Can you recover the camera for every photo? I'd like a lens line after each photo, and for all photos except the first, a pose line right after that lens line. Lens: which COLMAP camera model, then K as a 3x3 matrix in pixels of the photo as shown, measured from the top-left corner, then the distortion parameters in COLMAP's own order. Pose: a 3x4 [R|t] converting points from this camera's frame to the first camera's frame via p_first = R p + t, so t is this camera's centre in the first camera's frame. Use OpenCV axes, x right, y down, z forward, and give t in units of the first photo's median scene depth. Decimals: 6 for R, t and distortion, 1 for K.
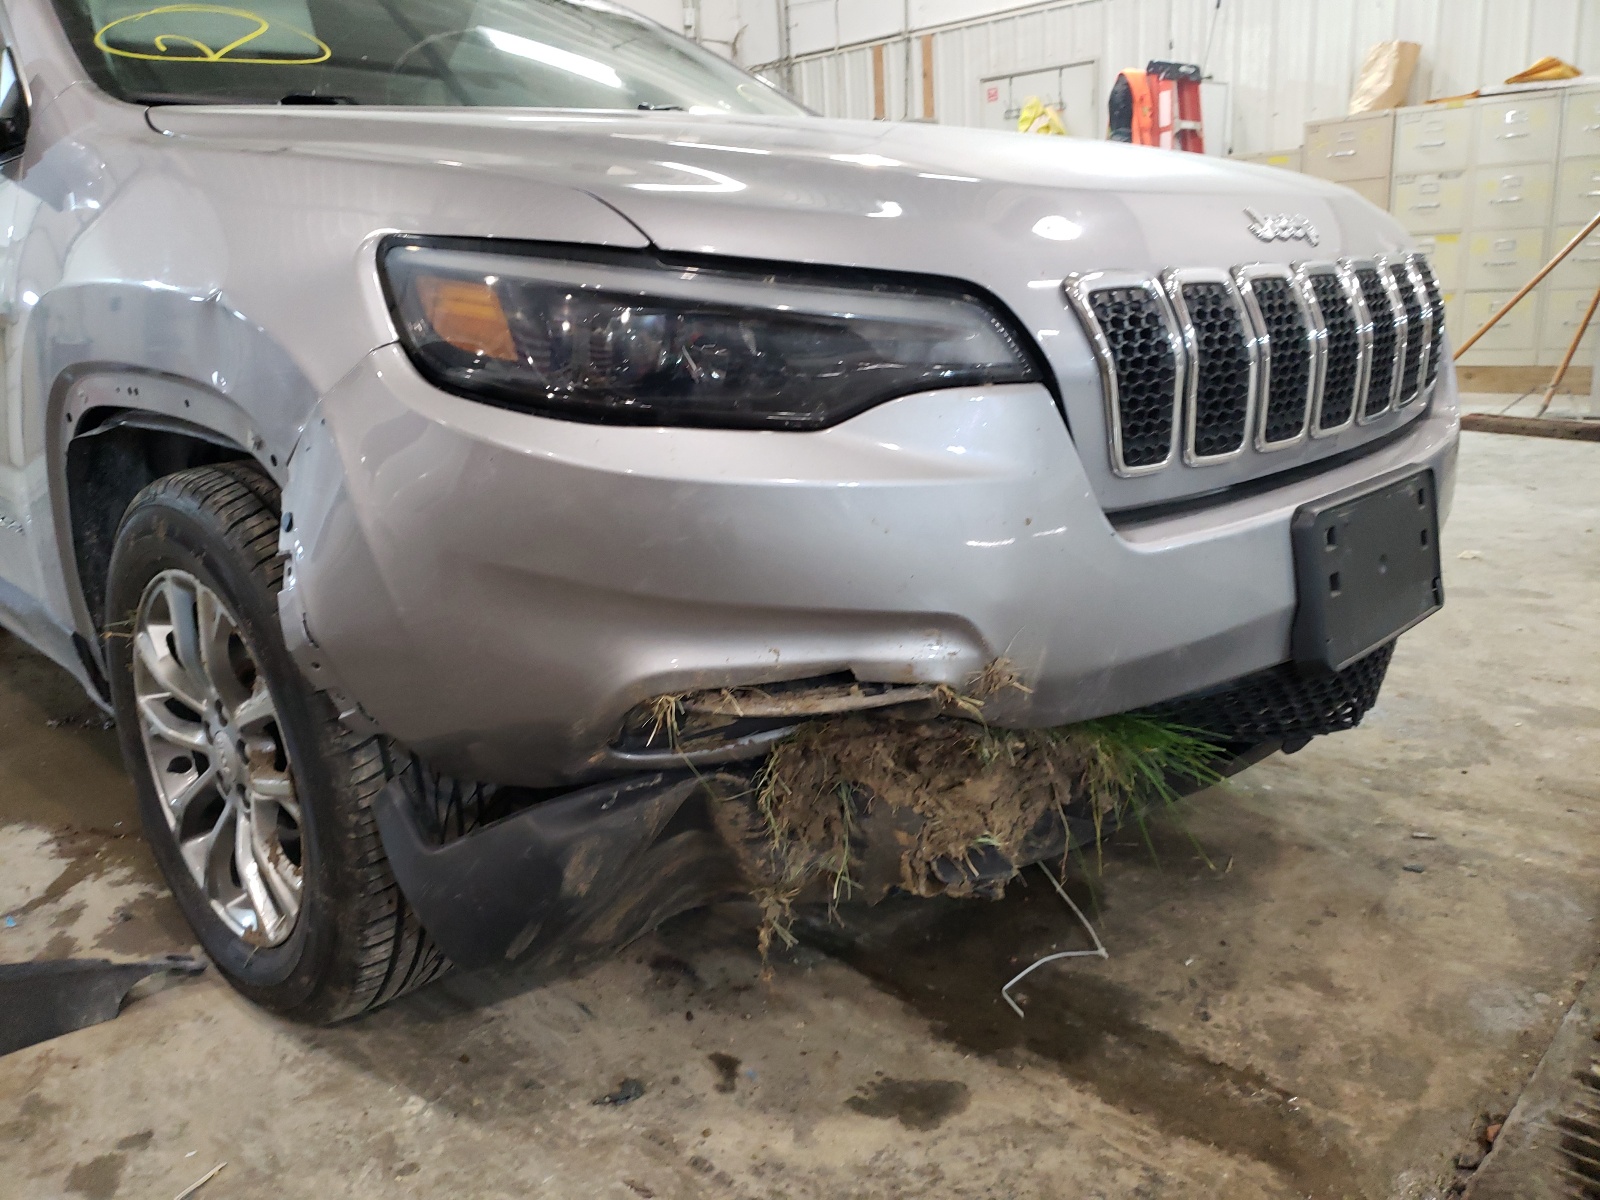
lens RADIAL K [[1260.3, 0, 800.0], [0, 1260.3, 600.0], [0, 0, 1]] dist [-0.011606, 0.036965]
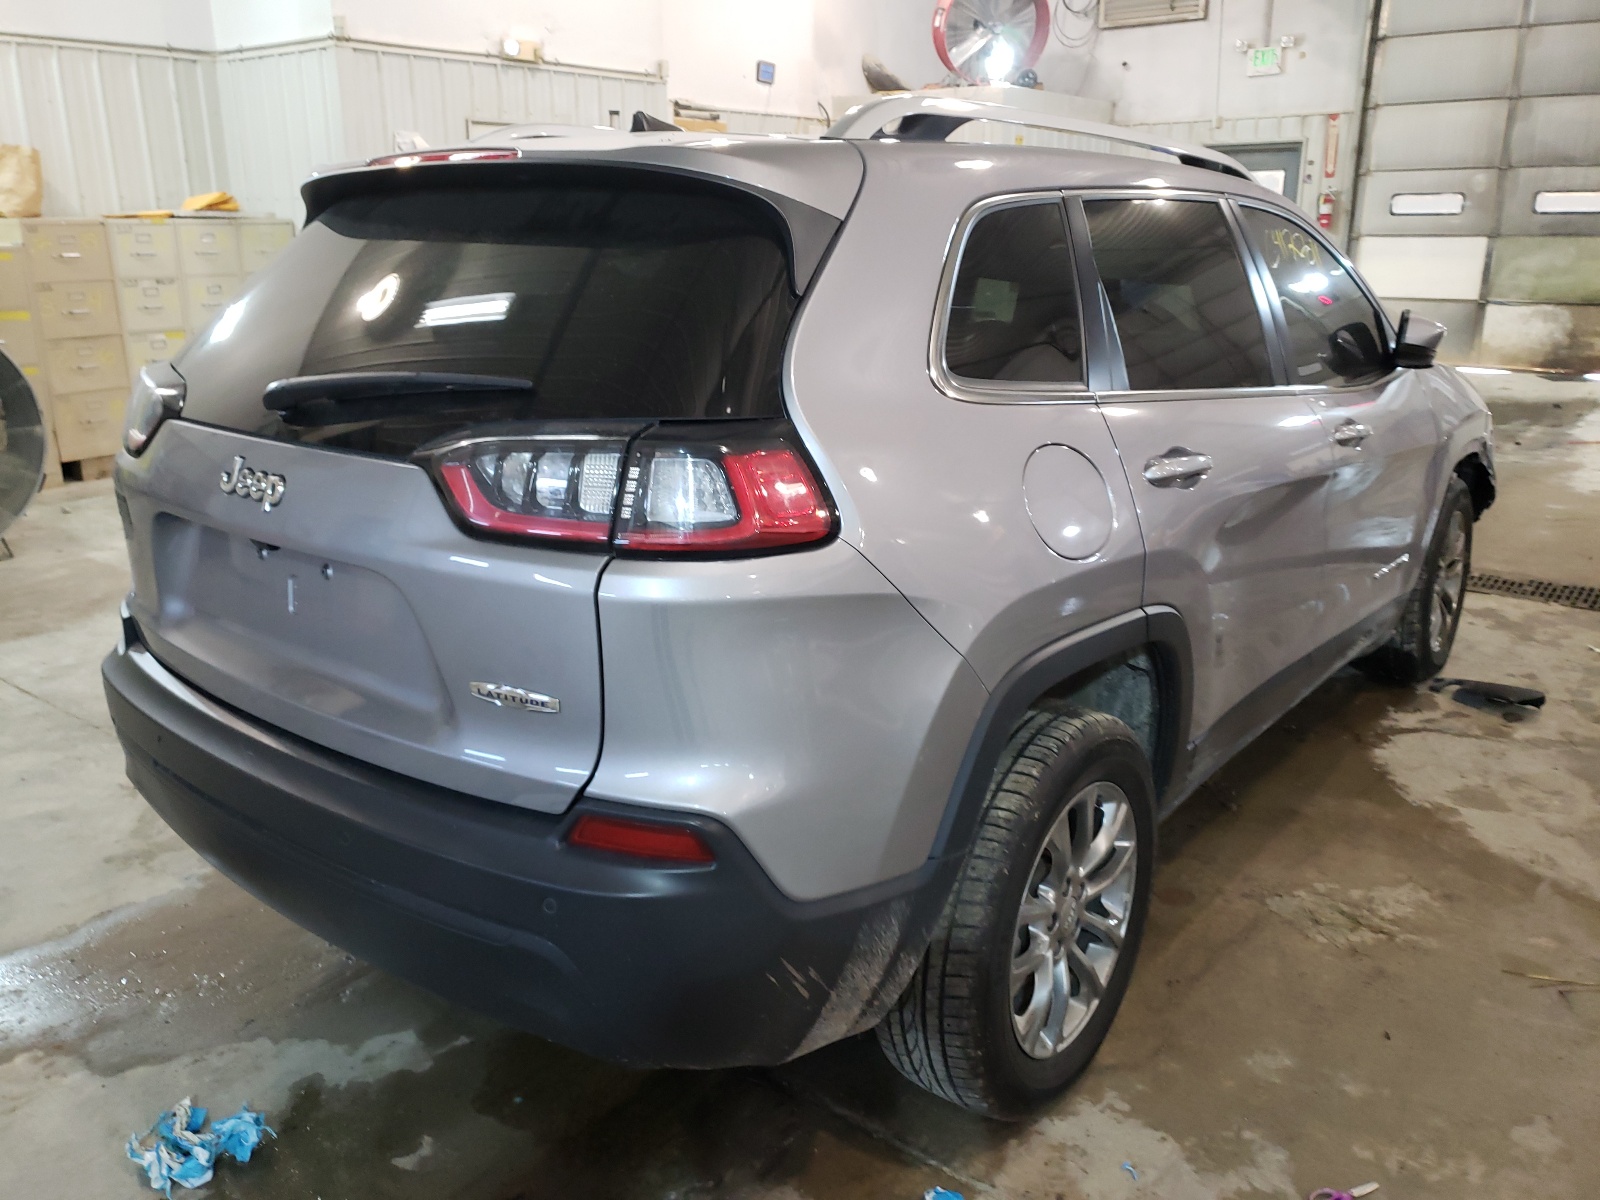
lens RADIAL K [[1238.2, 0, 752.0], [0, 1238.2, 596.5], [0, 0, 1]] dist [-0.003238, 0.040448]
pose [[-0.079246, -0.237629, 0.968118, -3.035715], [0.262292, 0.931981, 0.250229, -0.938779], [-0.961729, 0.273759, -0.011527, 2.553495]]
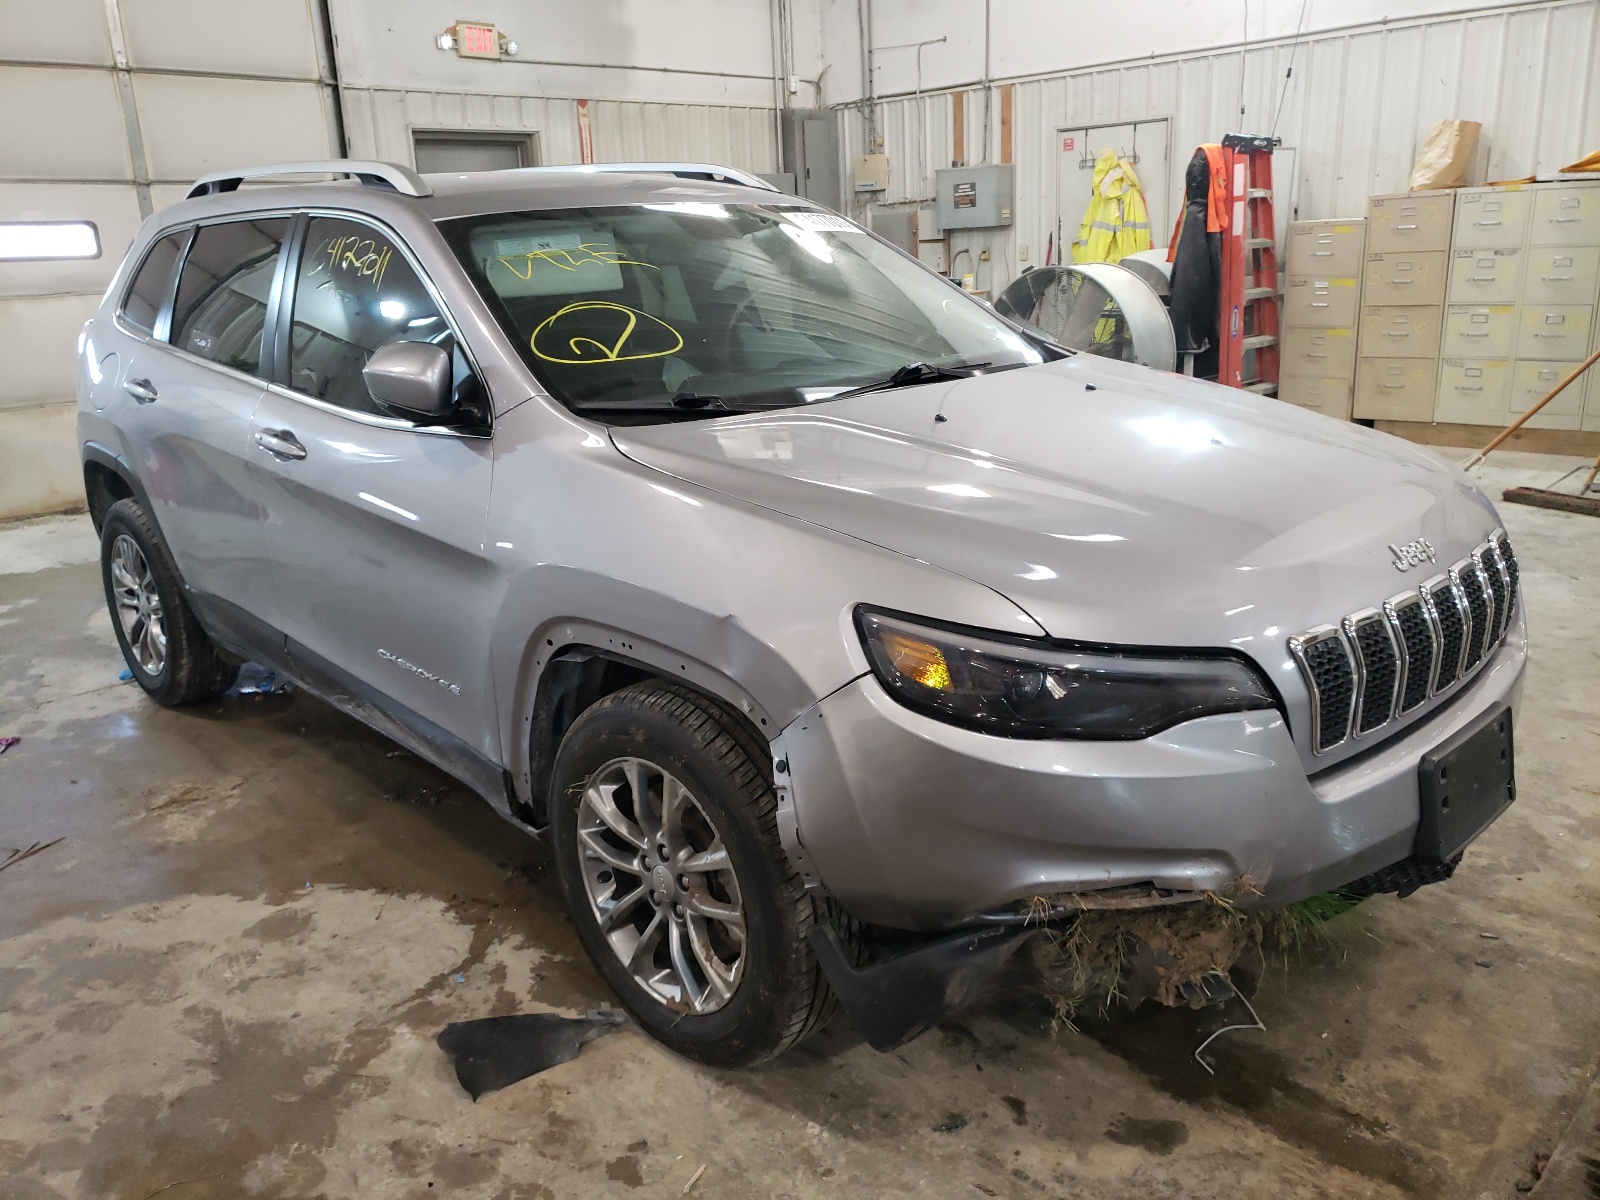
lens RADIAL K [[1260.3, 0, 800.0], [0, 1260.3, 600.0], [0, 0, 1]] dist [-0.011606, 0.036965]
pose [[0.999675, 0.015361, -0.020366, -0.281690], [-0.014864, 0.999594, 0.024319, -0.247513], [0.020731, -0.024008, 0.999497, -0.454340]]
